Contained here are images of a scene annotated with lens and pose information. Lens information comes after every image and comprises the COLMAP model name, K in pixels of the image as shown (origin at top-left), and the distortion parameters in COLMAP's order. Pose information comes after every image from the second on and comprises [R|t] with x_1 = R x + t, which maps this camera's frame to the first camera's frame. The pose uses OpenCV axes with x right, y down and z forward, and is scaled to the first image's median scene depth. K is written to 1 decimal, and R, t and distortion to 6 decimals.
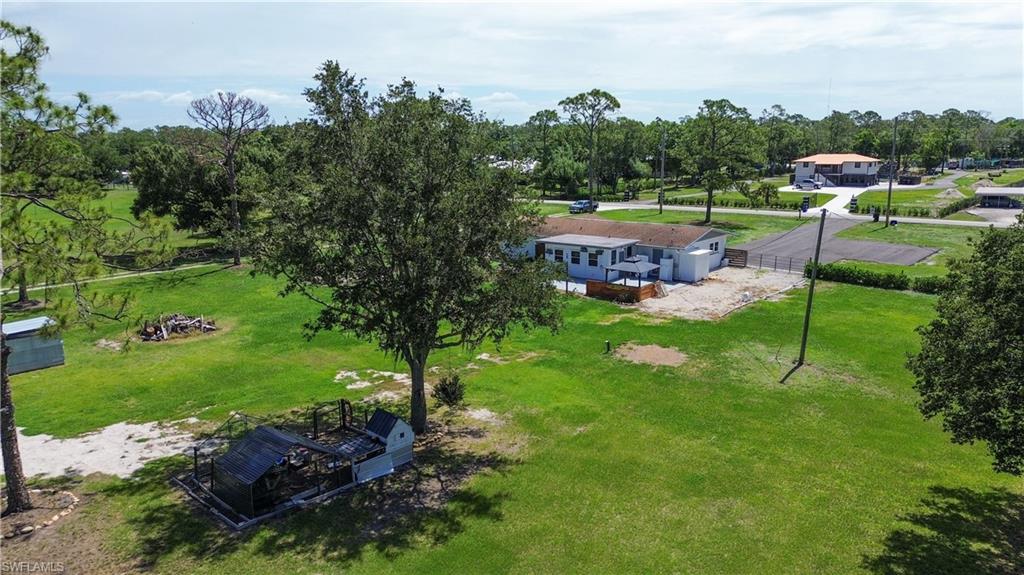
lens RADIAL K [[722.5, 0, 513.6], [0, 722.5, 288.8], [0, 0, 1]] dist [0.069888, -0.062014]
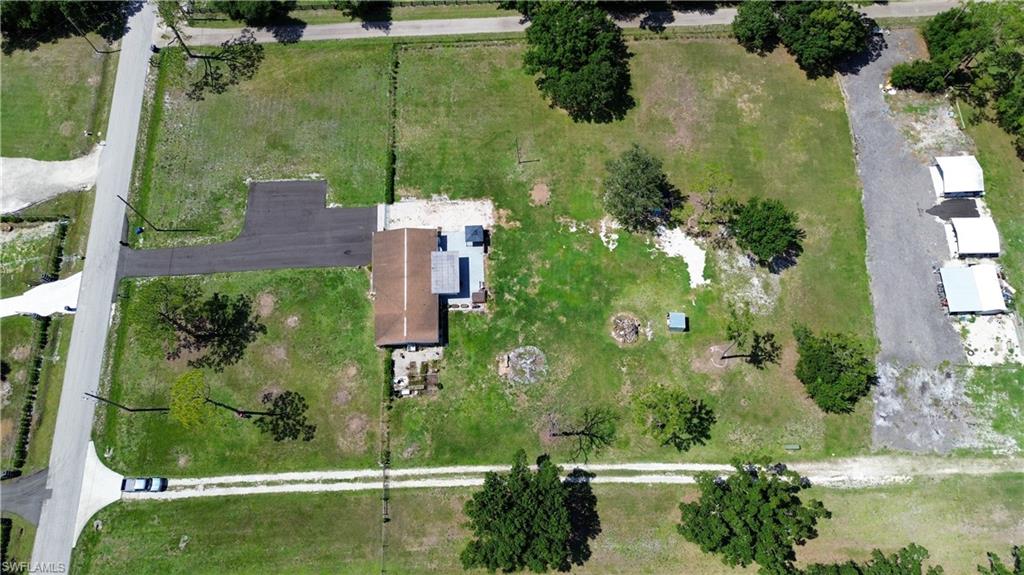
lens RADIAL K [[722.5, 0, 513.6], [0, 722.5, 288.8], [0, 0, 1]] dist [0.069888, -0.062014]
pose [[-0.653149, -0.712174, 0.257302, -1.104162], [0.175624, 0.188058, 0.966328, -3.775506], [-0.736582, 0.676345, 0.002245, 1.695767]]
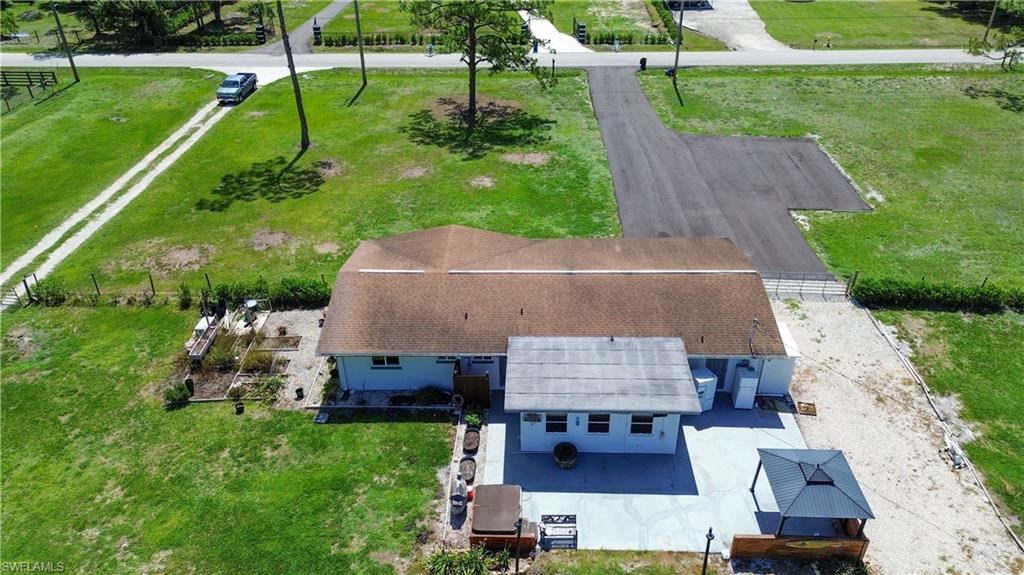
lens RADIAL K [[722.5, 0, 513.6], [0, 722.5, 288.8], [0, 0, 1]] dist [0.069888, -0.062014]
pose [[0.802176, -0.329774, 0.497758, -0.336493], [0.147649, 0.917310, 0.369788, -0.608032], [-0.578545, -0.223141, 0.784534, 1.259687]]
